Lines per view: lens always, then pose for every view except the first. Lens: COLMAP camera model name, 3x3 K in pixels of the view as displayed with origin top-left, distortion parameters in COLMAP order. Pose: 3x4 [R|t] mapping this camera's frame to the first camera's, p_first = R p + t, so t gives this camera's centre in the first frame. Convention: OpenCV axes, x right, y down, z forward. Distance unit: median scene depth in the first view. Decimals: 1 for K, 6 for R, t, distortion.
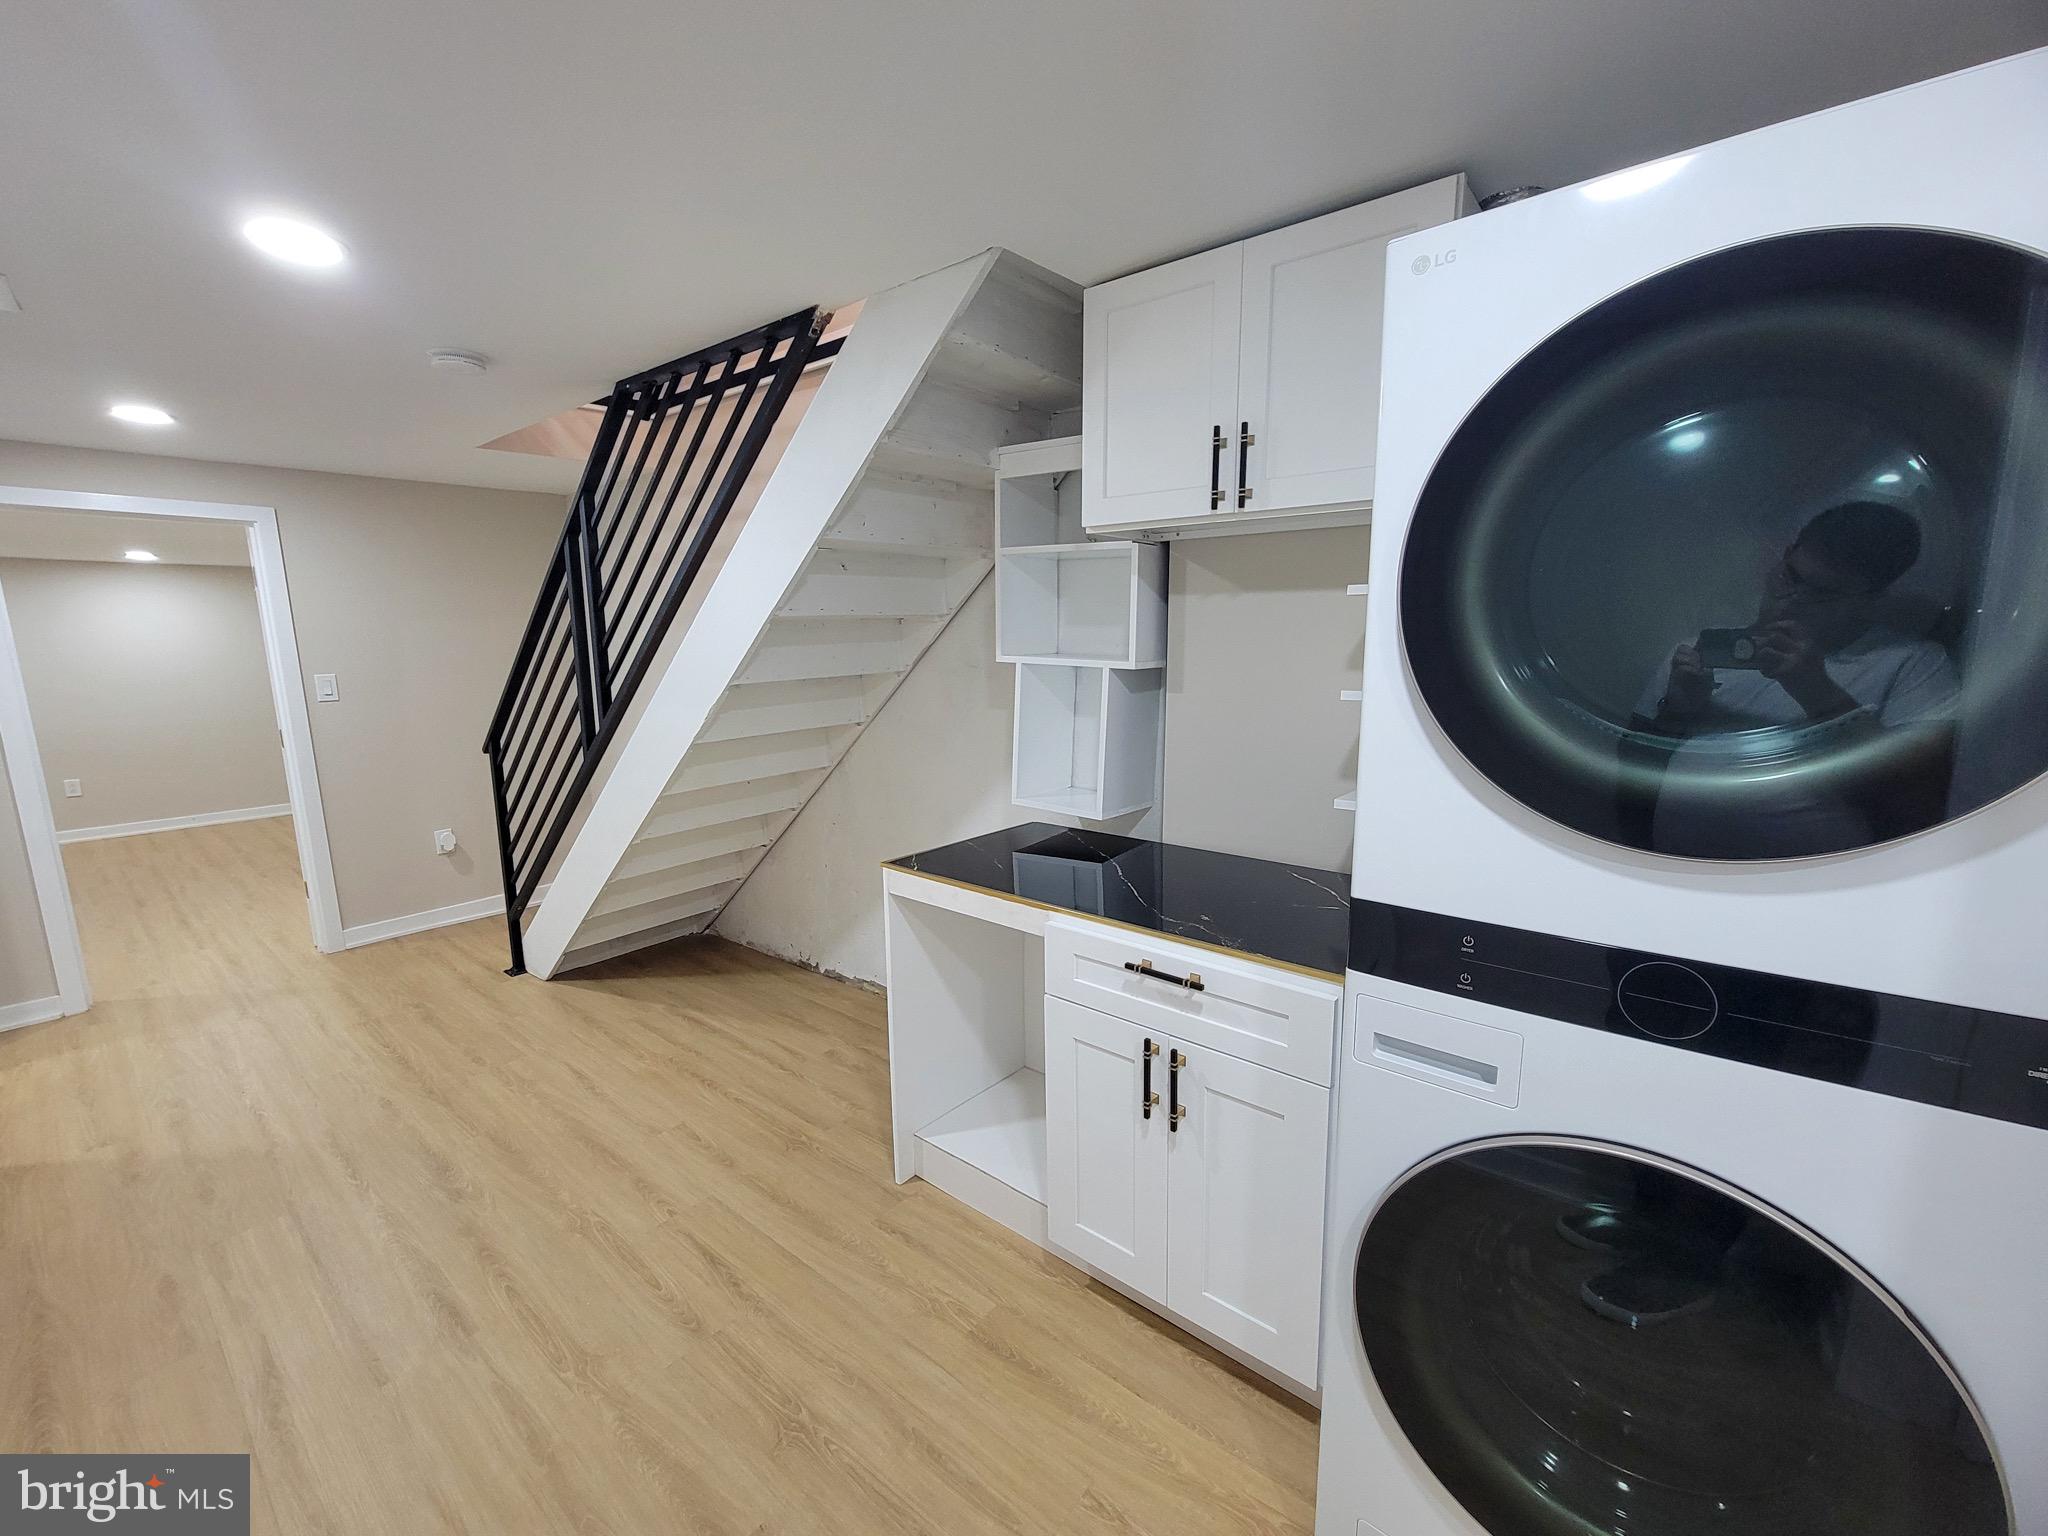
lens RADIAL K [[829.4, 0, 1028.1], [0, 829.4, 769.3], [0, 0, 1]] dist [-0.002355, 0.000251]
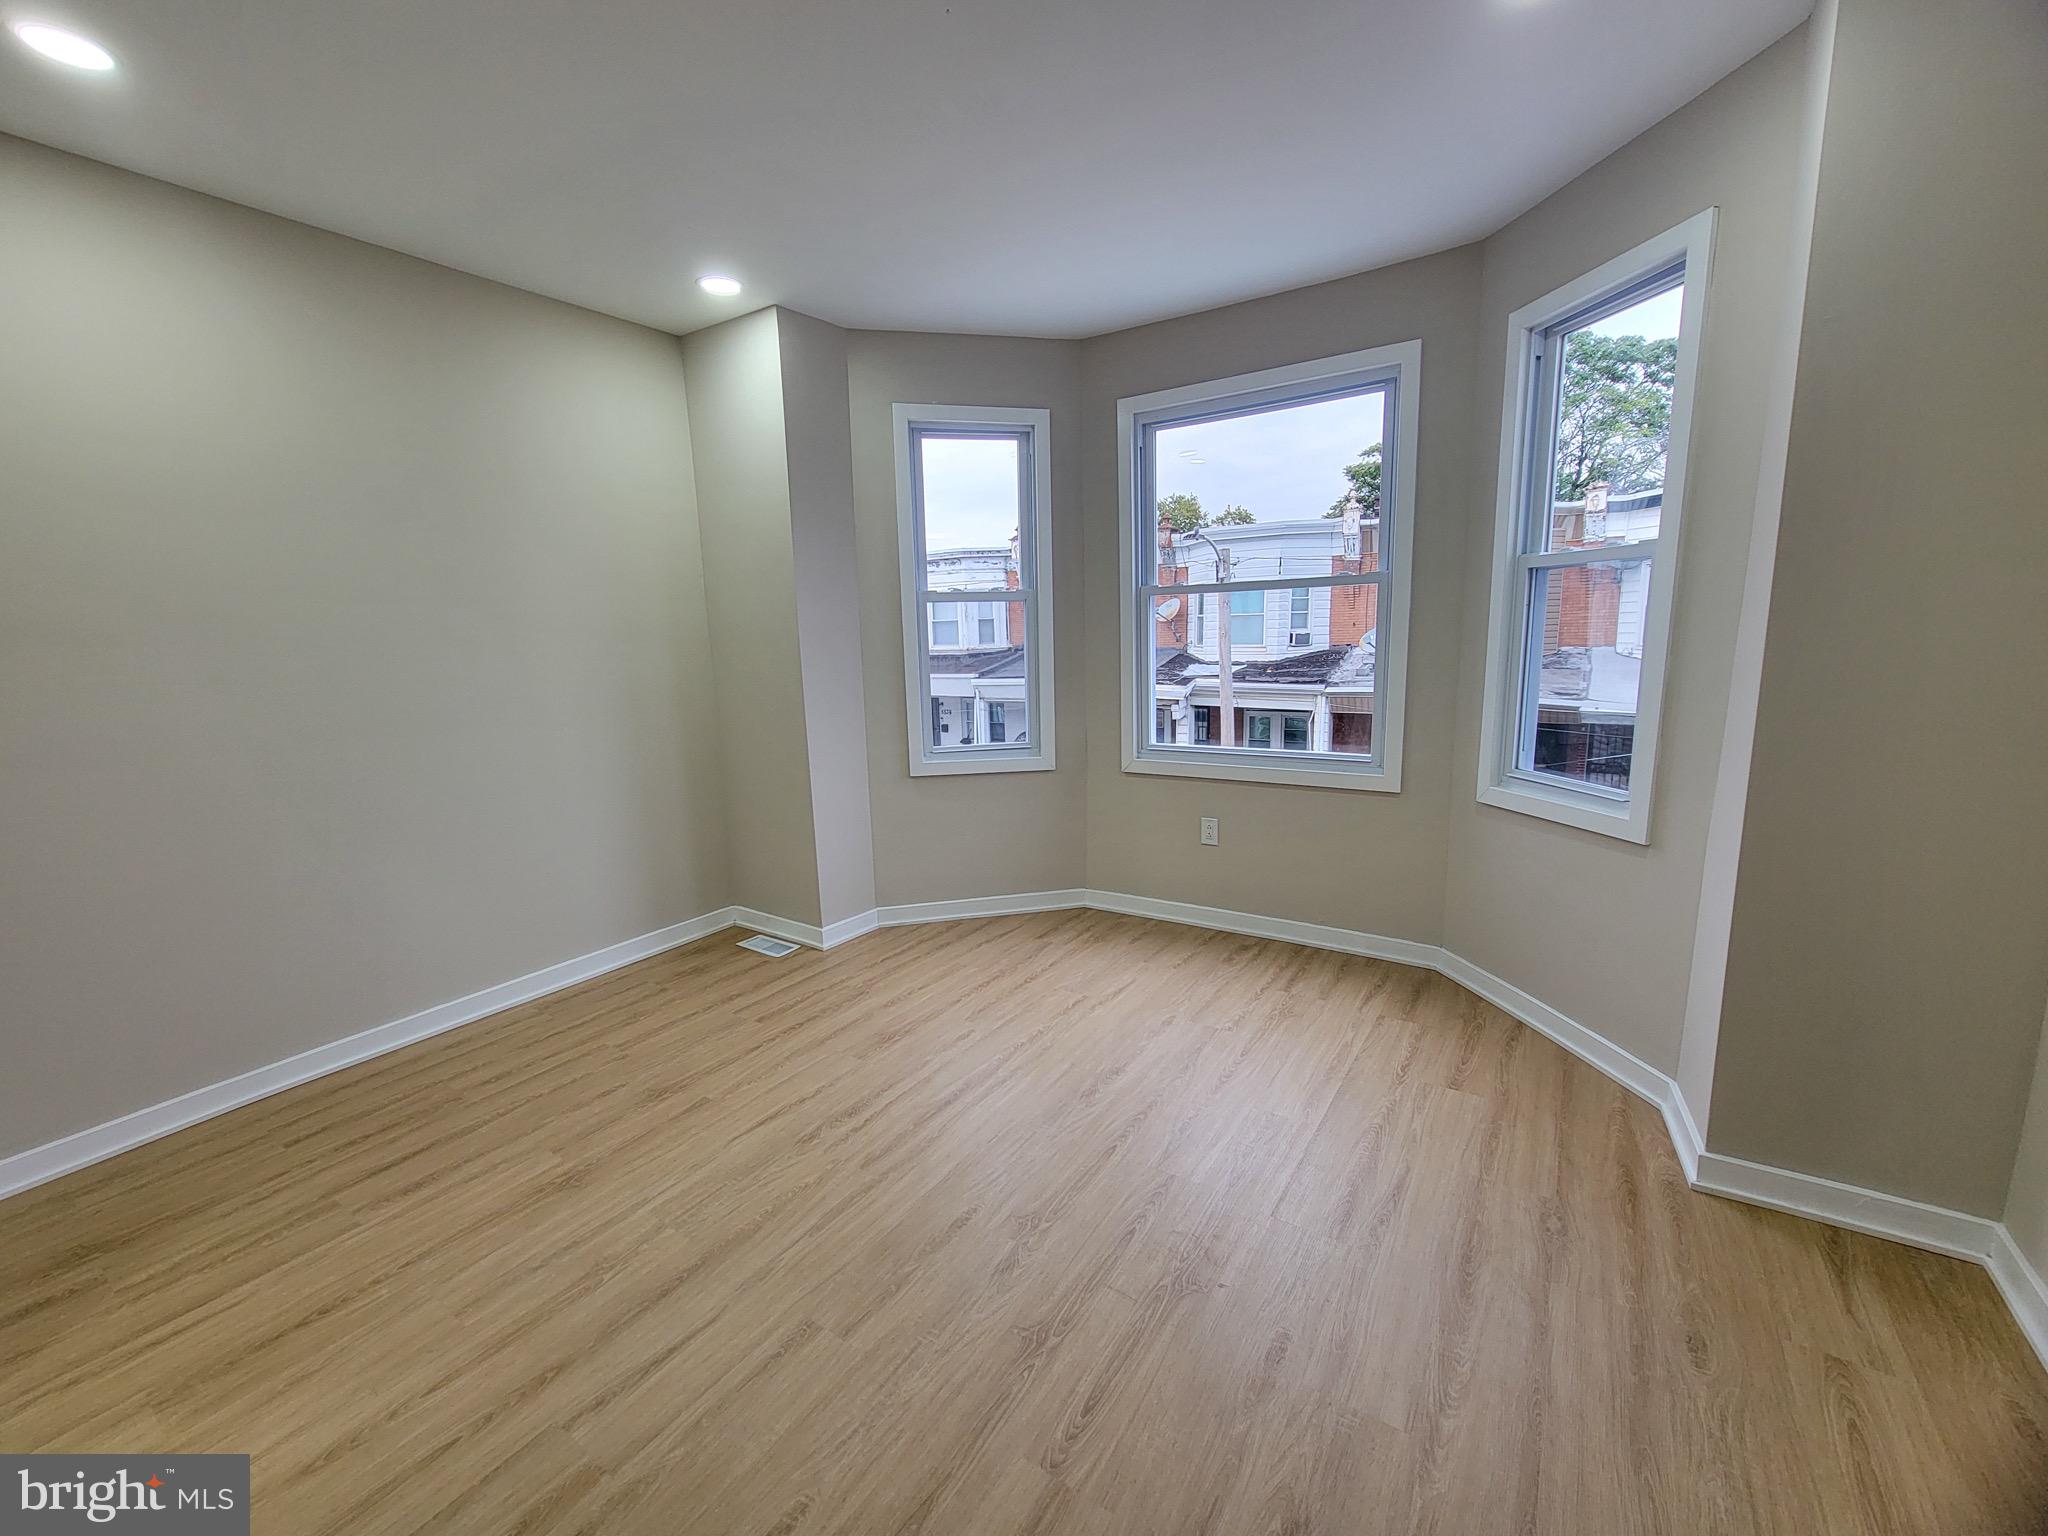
lens RADIAL K [[829.4, 0, 1028.3], [0, 829.4, 764.3], [0, 0, 1]] dist [-0.002355, 0.000251]
pose [[0.086532, 0.182588, -0.979374, 0.660848], [-0.137200, 0.975879, 0.169814, -0.134197], [0.986756, 0.119676, 0.109496, 0.776223]]
